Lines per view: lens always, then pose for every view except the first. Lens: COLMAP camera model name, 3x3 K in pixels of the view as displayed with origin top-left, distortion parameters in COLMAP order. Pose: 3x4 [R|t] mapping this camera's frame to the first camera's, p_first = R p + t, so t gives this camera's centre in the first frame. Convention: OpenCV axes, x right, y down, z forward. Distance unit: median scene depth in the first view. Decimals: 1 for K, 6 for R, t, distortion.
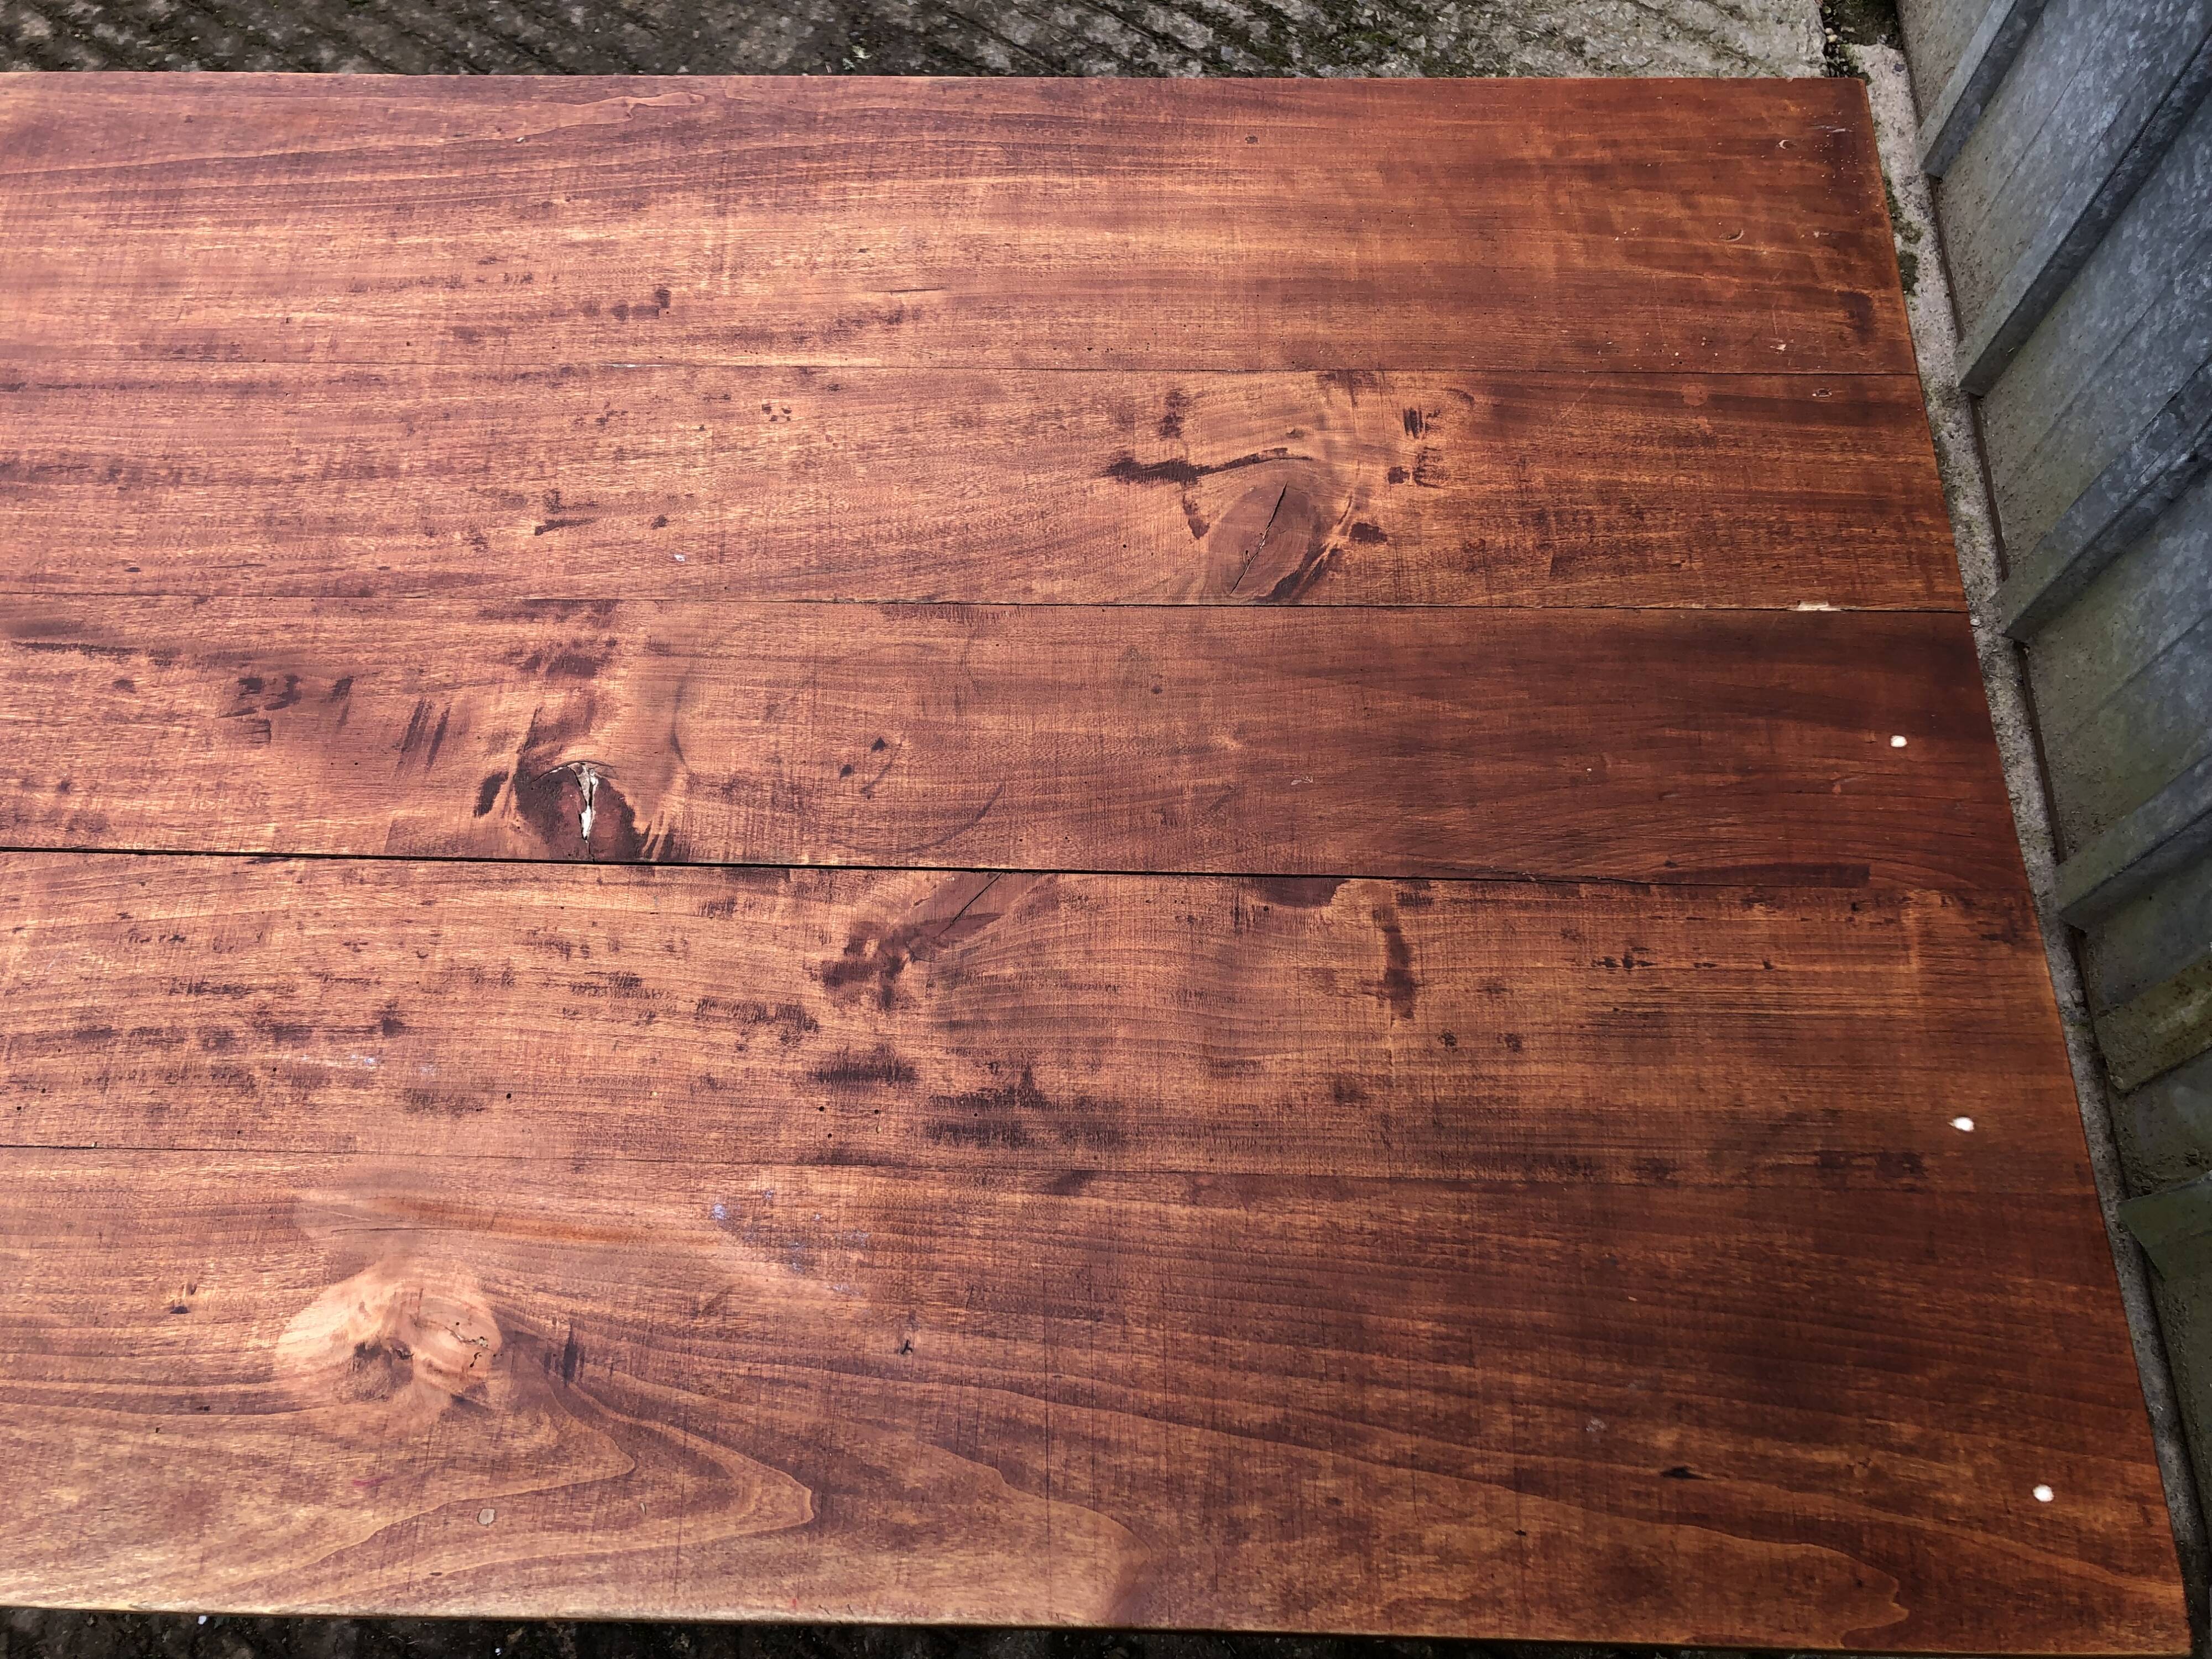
lens RADIAL K [[1940.5, 0, 1046.8], [0, 1940.5, 774.3], [0, 0, 1]] dist [0.028241, -0.005139]
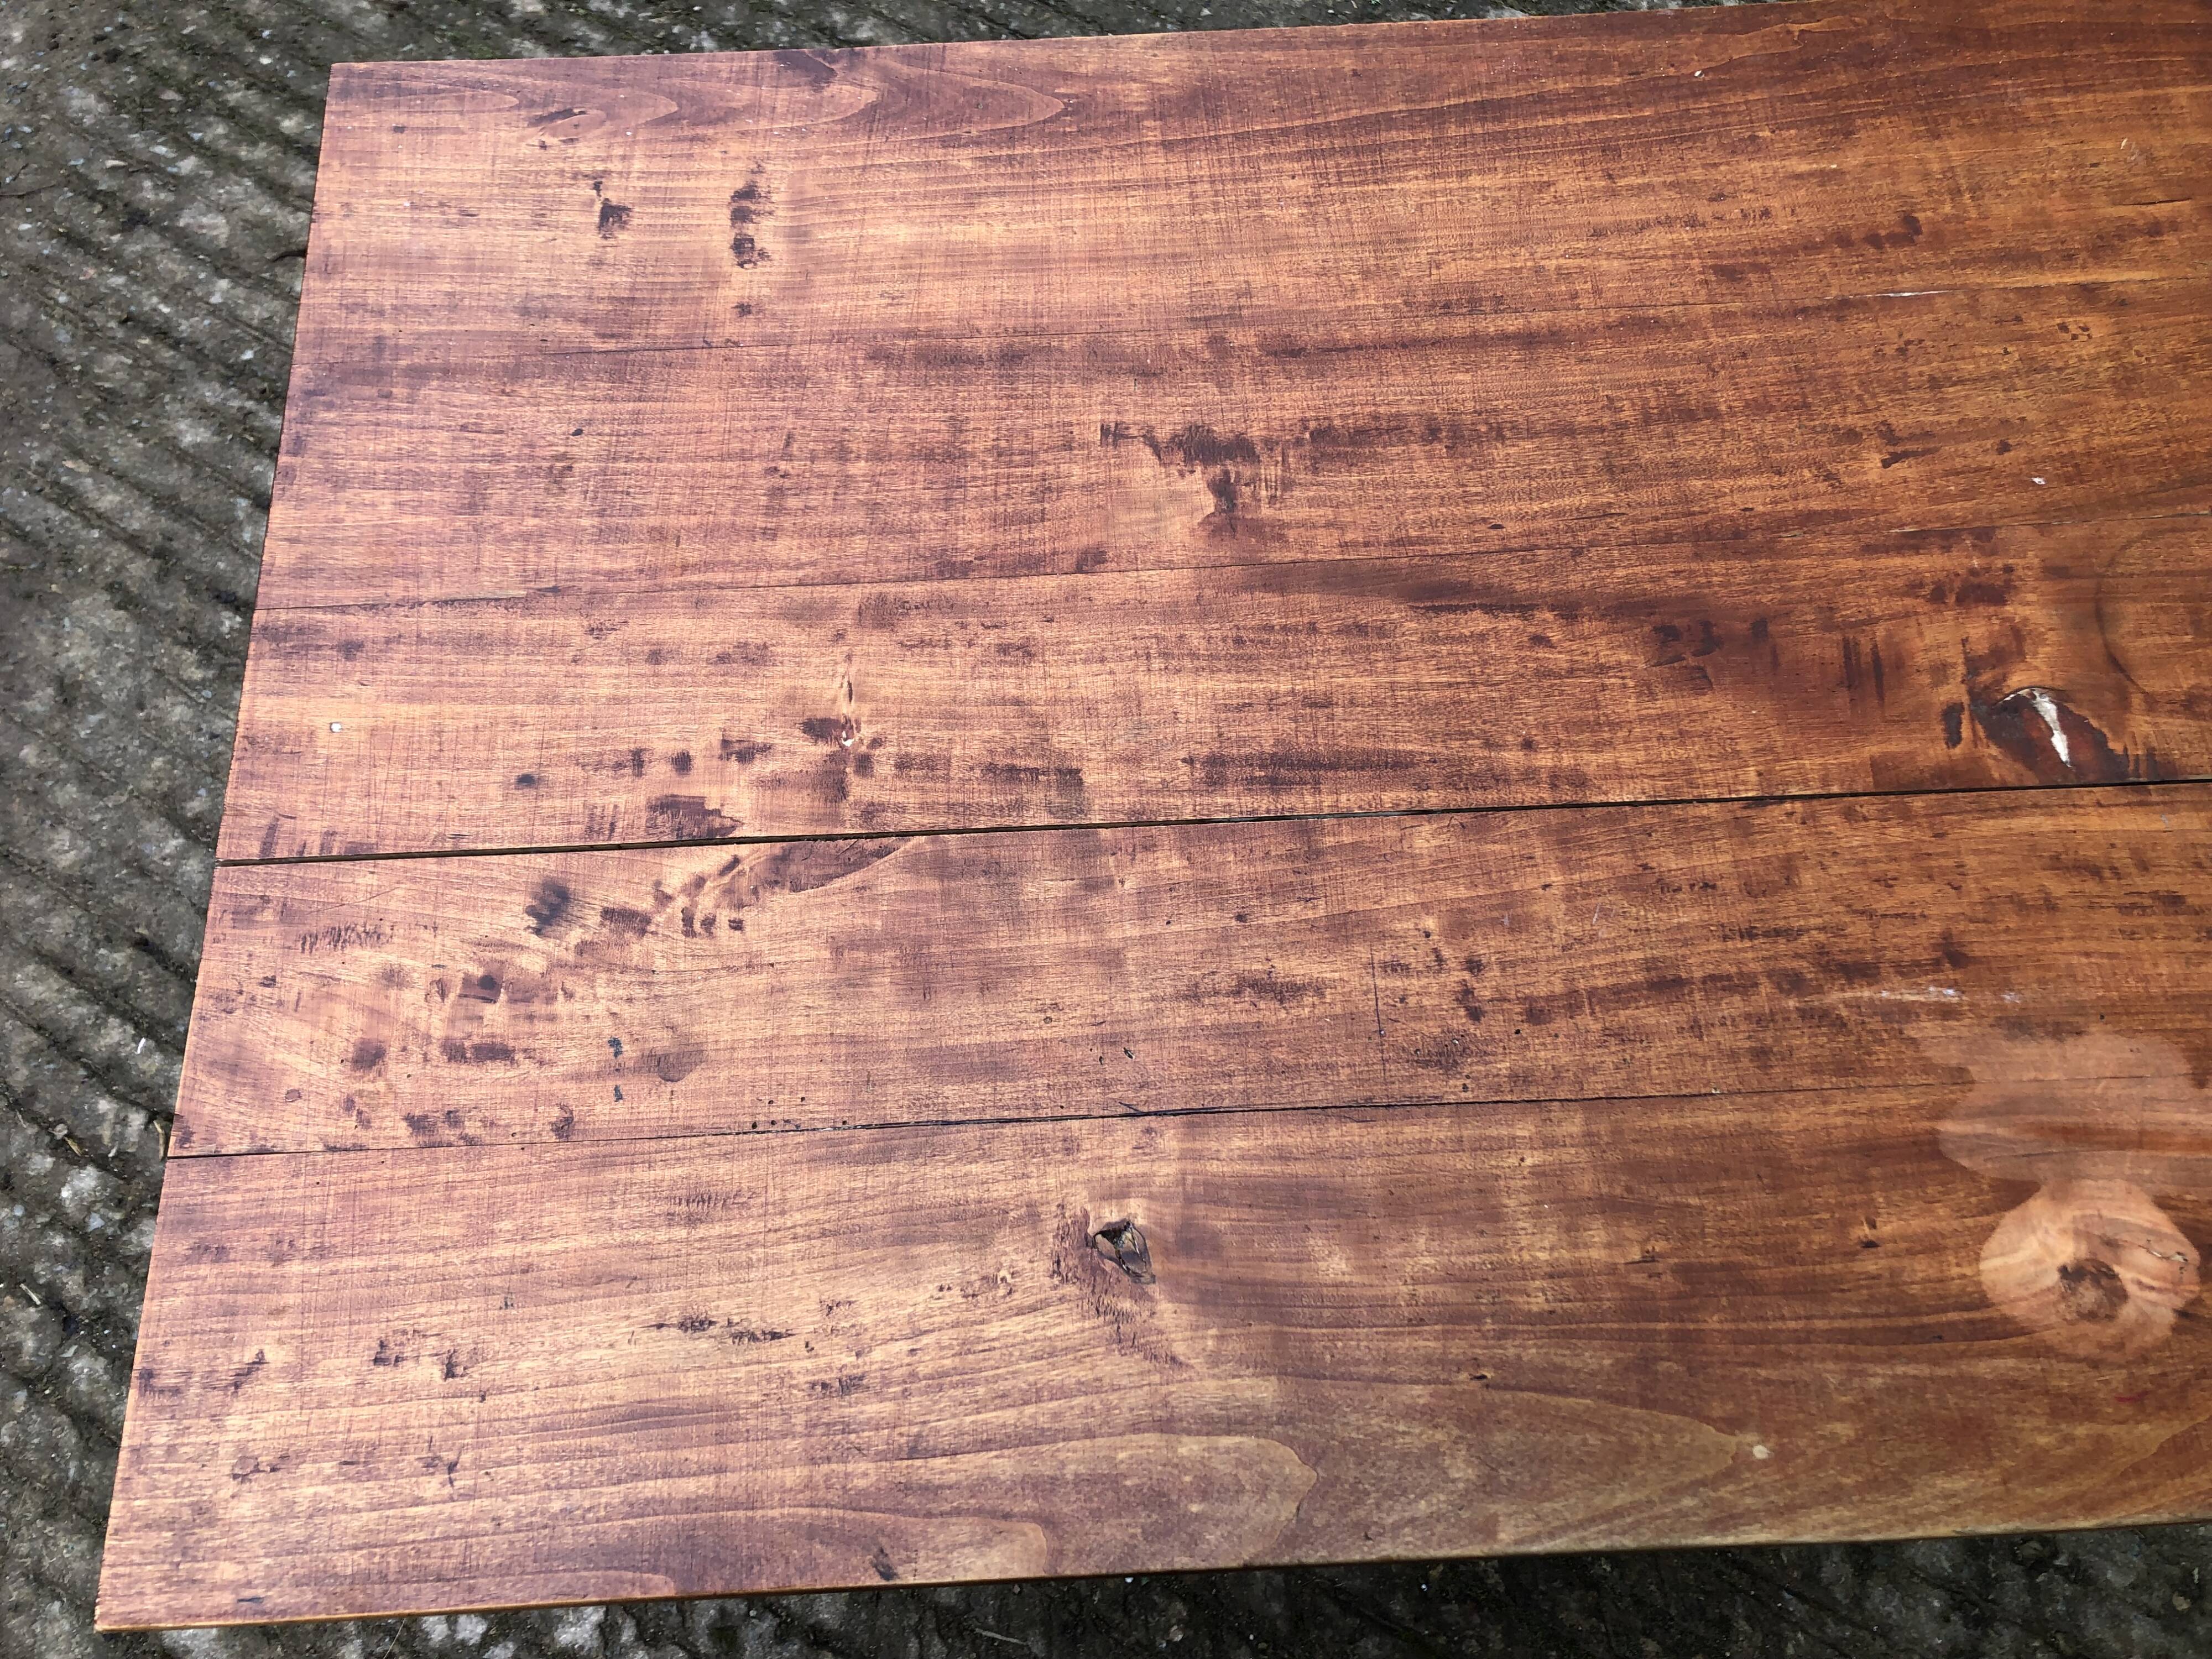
lens RADIAL K [[1940.5, 0, 1105.1], [0, 1940.5, 787.8], [0, 0, 1]] dist [0.028241, -0.005139]
pose [[0.997051, -0.063215, 0.043509, -0.730606], [0.061762, 0.997513, 0.033974, -0.017978], [-0.045548, -0.031186, 0.998475, 0.012533]]
